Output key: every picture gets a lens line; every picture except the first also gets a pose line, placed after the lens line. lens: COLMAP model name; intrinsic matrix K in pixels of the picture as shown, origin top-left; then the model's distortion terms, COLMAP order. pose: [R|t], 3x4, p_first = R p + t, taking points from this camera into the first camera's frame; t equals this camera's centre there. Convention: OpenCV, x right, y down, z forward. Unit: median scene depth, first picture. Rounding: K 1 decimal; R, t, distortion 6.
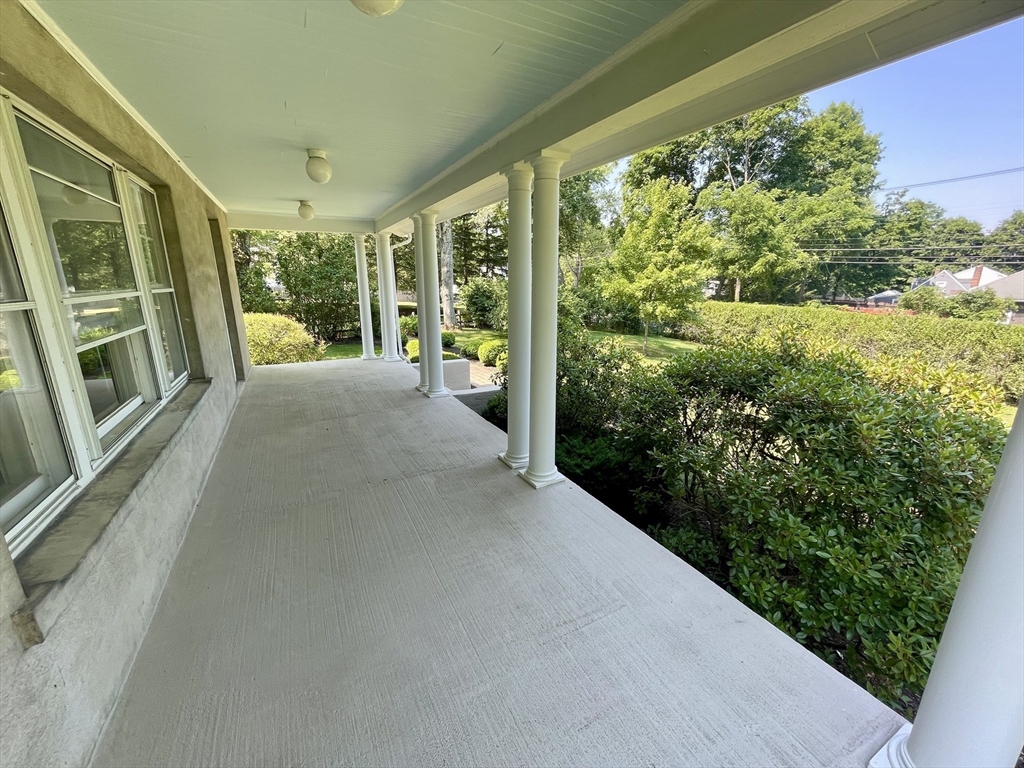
lens RADIAL K [[414.1, 0, 512.9], [0, 414.1, 384.8], [0, 0, 1]] dist [-0.002458, 0.000402]
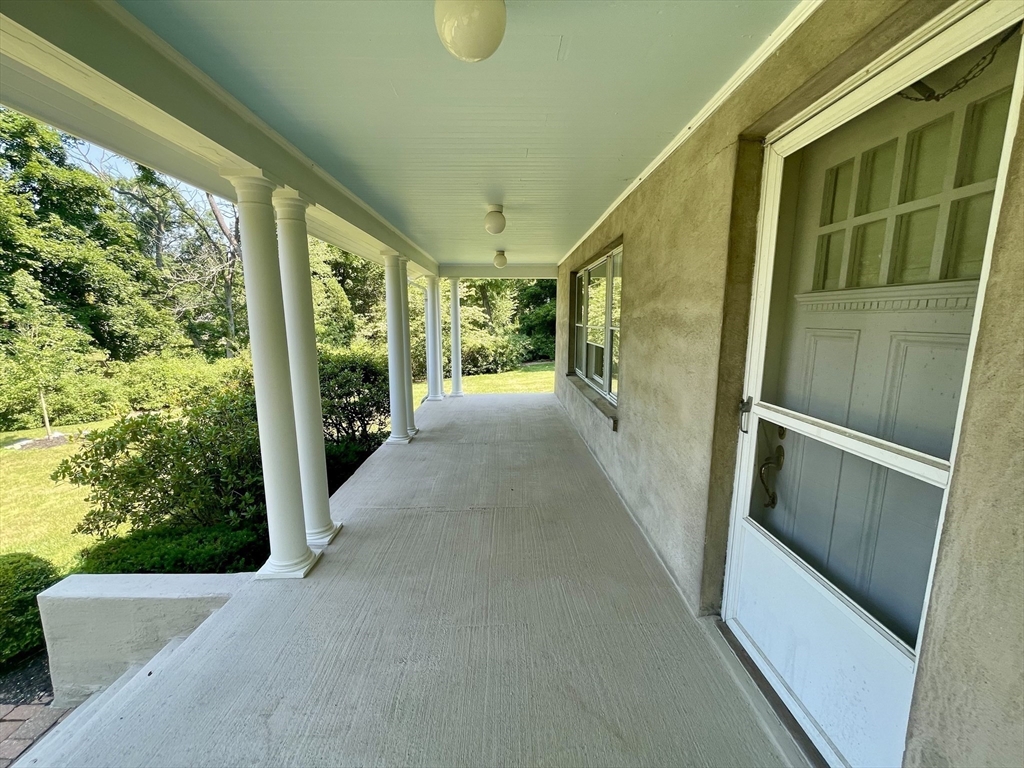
lens RADIAL K [[414.1, 0, 512.9], [0, 414.1, 384.8], [0, 0, 1]] dist [-0.002458, 0.000402]
pose [[-0.892866, -0.069214, 0.444972, -0.814873], [0.114886, 0.920410, 0.373693, -0.418500], [-0.435421, 0.384778, -0.813851, 1.607564]]
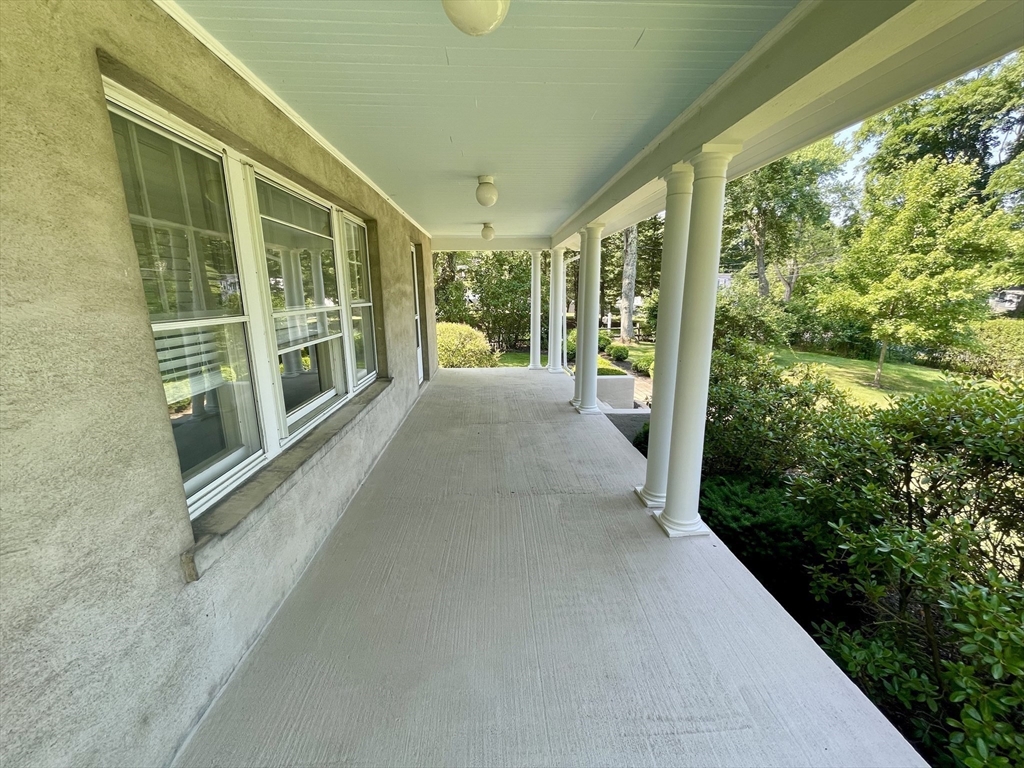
lens RADIAL K [[414.1, 0, 512.9], [0, 414.1, 384.8], [0, 0, 1]] dist [-0.002458, 0.000402]
pose [[0.908208, 0.085072, -0.409781, 0.061514], [-0.096095, 0.995352, -0.006339, -0.018933], [0.407337, 0.045135, 0.912162, 0.049661]]
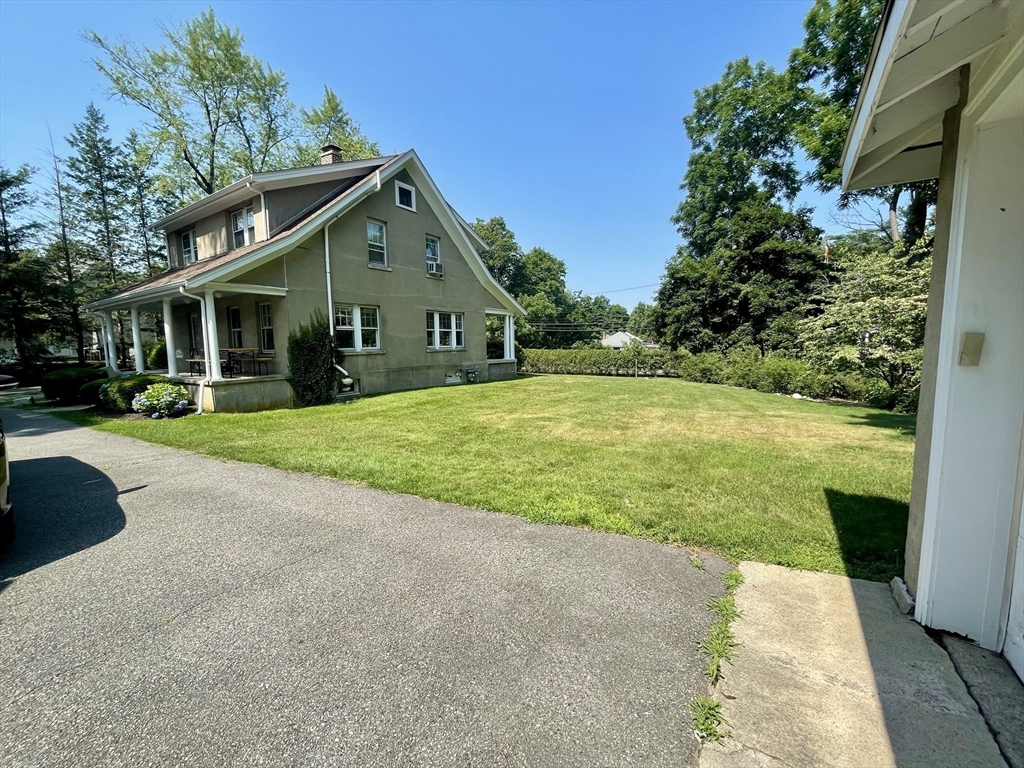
lens RADIAL K [[414.1, 0, 512.9], [0, 414.1, 384.8], [0, 0, 1]] dist [-0.002458, 0.000402]
pose [[0.878033, -0.062499, 0.474501, -2.044622], [0.136672, 0.982895, -0.123442, 1.248625], [-0.458670, 0.173237, 0.871556, -4.133053]]
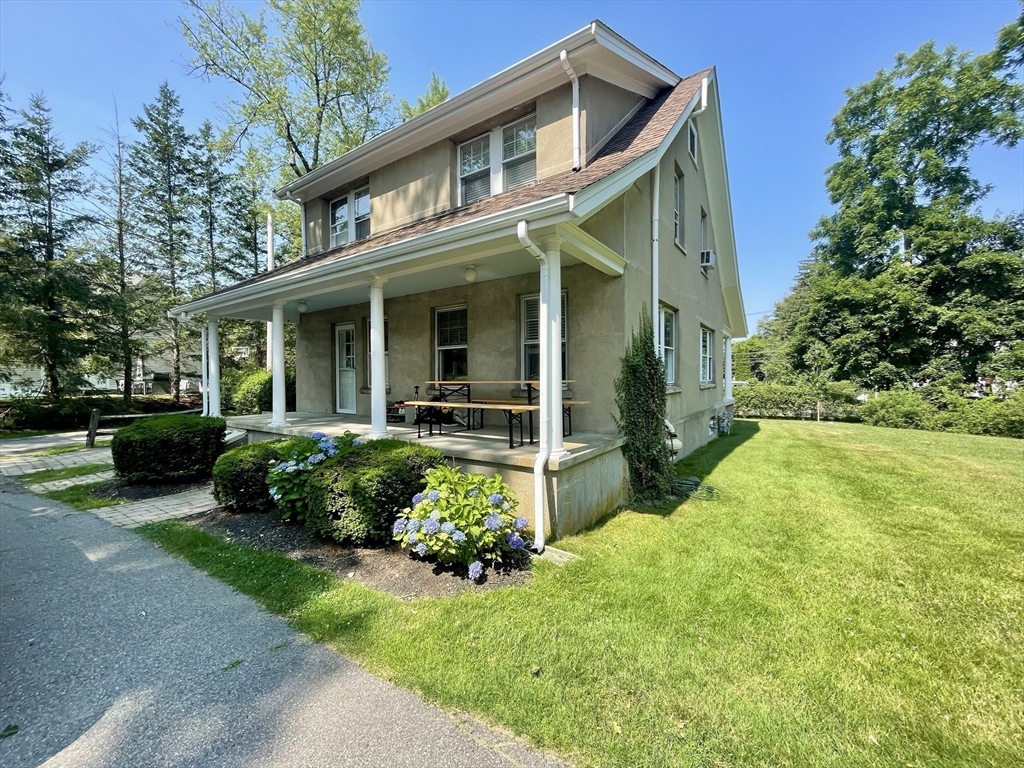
lens RADIAL K [[414.1, 0, 512.9], [0, 414.1, 384.8], [0, 0, 1]] dist [-0.002458, 0.000402]
pose [[0.885491, -0.013909, 0.464448, -2.946122], [0.124356, 0.970184, -0.208036, 0.727846], [-0.447706, 0.241971, 0.860819, -2.136654]]
